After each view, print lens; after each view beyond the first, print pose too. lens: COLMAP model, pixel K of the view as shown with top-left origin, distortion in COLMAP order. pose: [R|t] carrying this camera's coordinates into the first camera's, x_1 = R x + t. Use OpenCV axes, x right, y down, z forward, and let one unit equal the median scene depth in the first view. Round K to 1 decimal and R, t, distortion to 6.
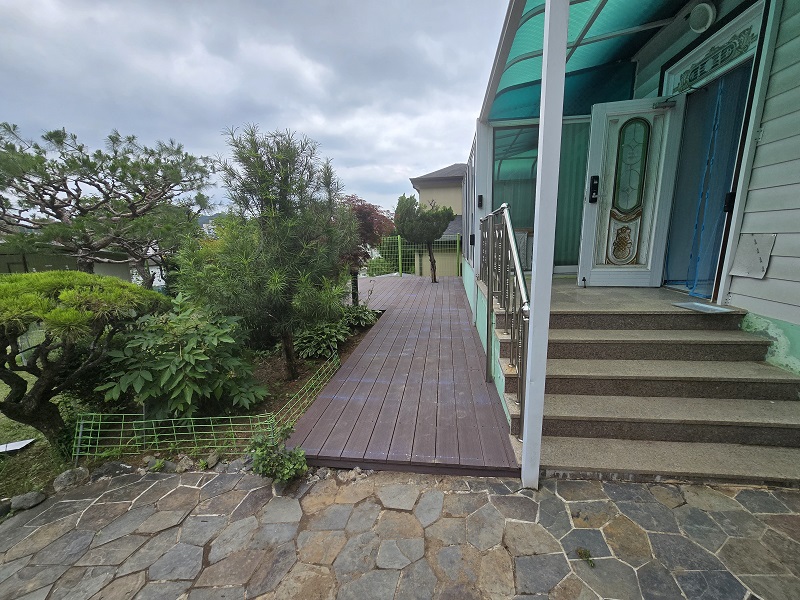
lens RADIAL K [[326.4, 0, 398.8], [0, 326.4, 305.2], [0, 0, 1]] dist [-0.000080, -0.000278]
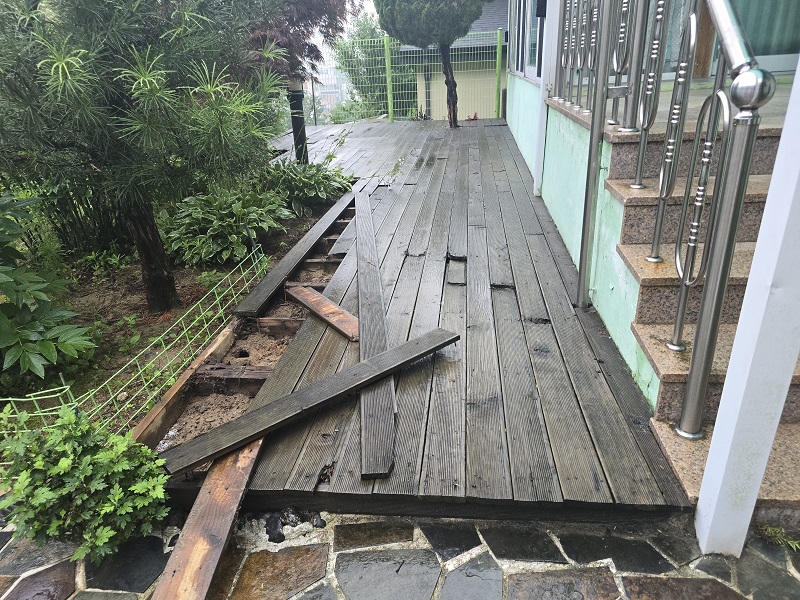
lens RADIAL K [[536.7, 0, 401.6], [0, 536.7, 295.3], [0, 0, 1]] dist [0.073279, -0.053194]
pose [[0.999508, -0.028211, 0.013672, 0.004750], [0.024934, 0.979731, 0.198758, 0.033838], [-0.019002, -0.198319, 0.979953, 0.127640]]
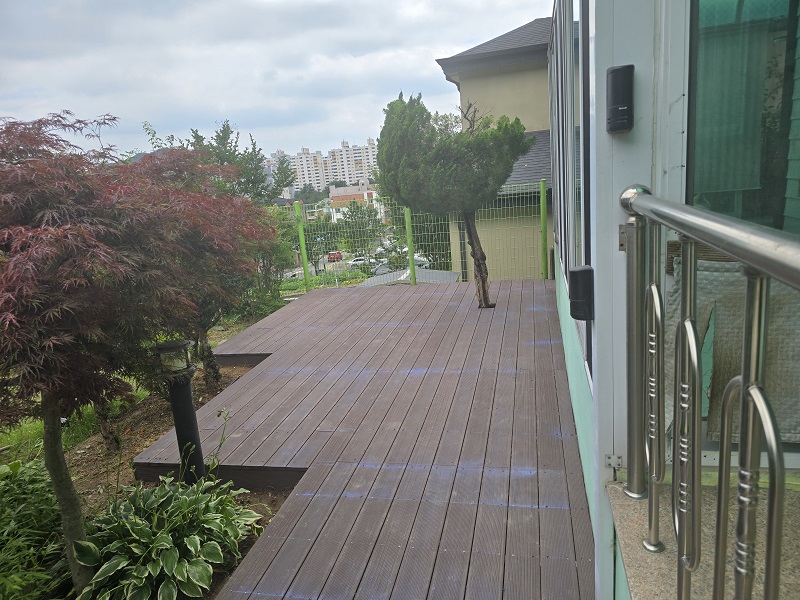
lens RADIAL K [[536.7, 0, 401.6], [0, 536.7, 295.3], [0, 0, 1]] dist [0.073279, -0.053194]
pose [[0.994102, -0.045172, -0.098591, 0.114671], [0.047324, 0.998687, 0.019597, -0.164313], [0.097577, -0.024147, 0.994935, 0.508883]]
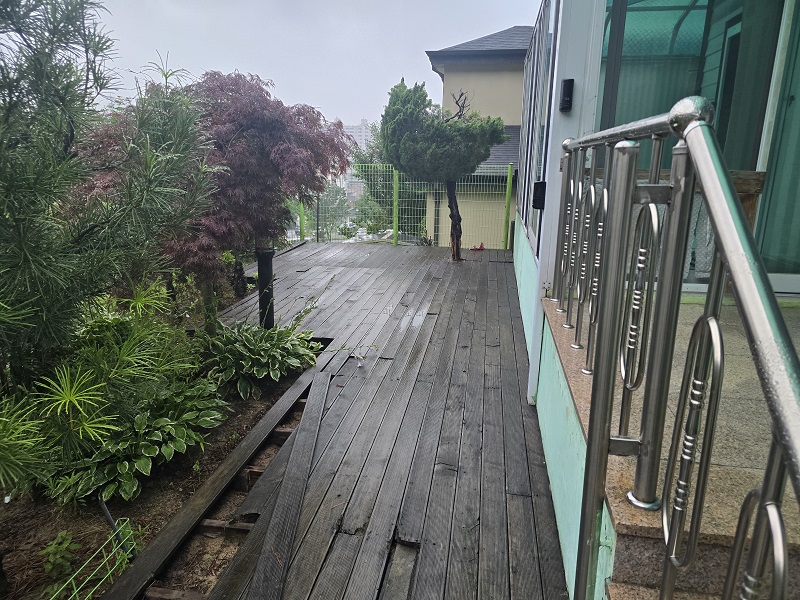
lens RADIAL K [[536.7, 0, 401.6], [0, 536.7, 295.3], [0, 0, 1]] dist [0.073279, -0.053194]
pose [[0.998809, 0.047610, -0.010668, 0.055137], [-0.047102, 0.997934, 0.043684, -0.077244], [0.012726, -0.043129, 0.998988, 0.260798]]
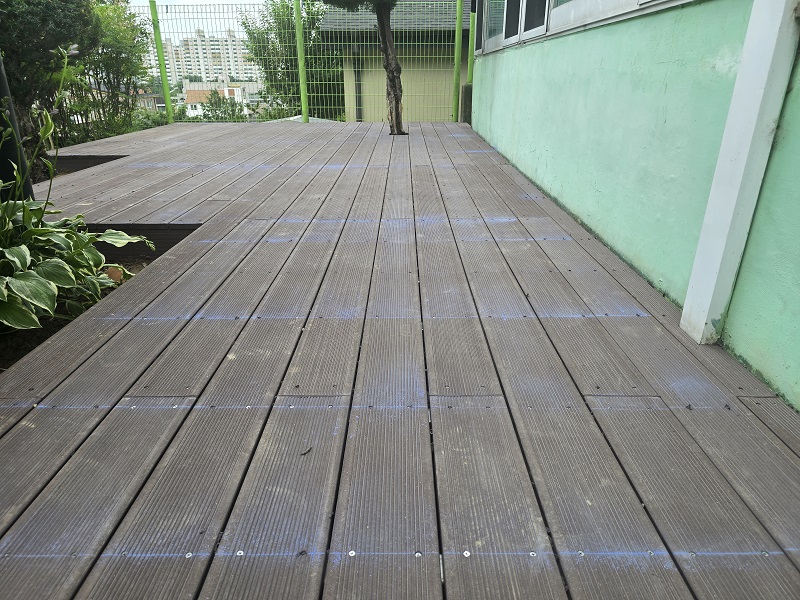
lens RADIAL K [[536.7, 0, 401.6], [0, 536.7, 295.3], [0, 0, 1]] dist [0.073279, -0.053194]
pose [[0.990096, -0.024434, 0.138247, 0.044984], [-0.000895, 0.983619, 0.180258, -0.005134], [-0.140387, -0.178597, 0.973856, 0.633579]]
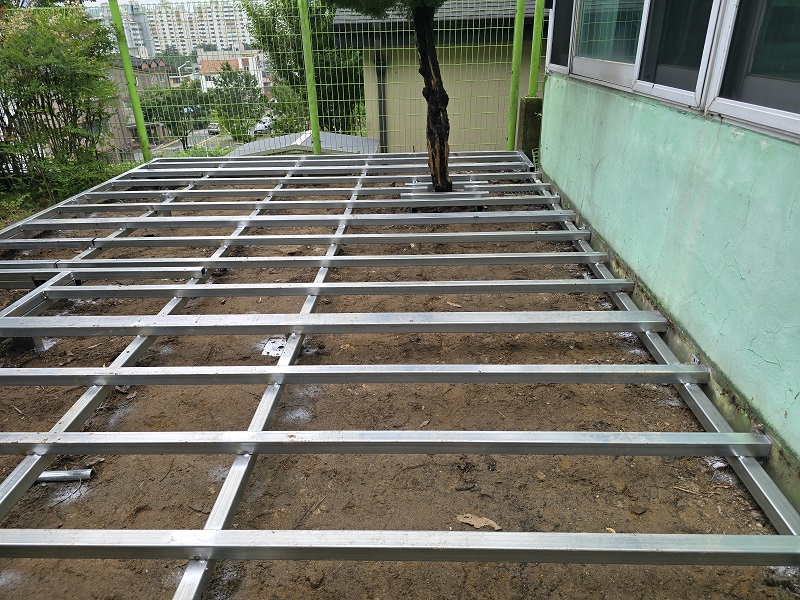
lens RADIAL K [[554.1, 0, 400.0], [0, 554.1, 300.0], [0, 0, 1]] dist [0.022351, 0.000872]
pose [[0.994727, -0.043257, 0.092986, 0.052444], [0.020404, 0.972042, 0.233920, -0.137211], [-0.100505, -0.230790, 0.967799, 0.908673]]
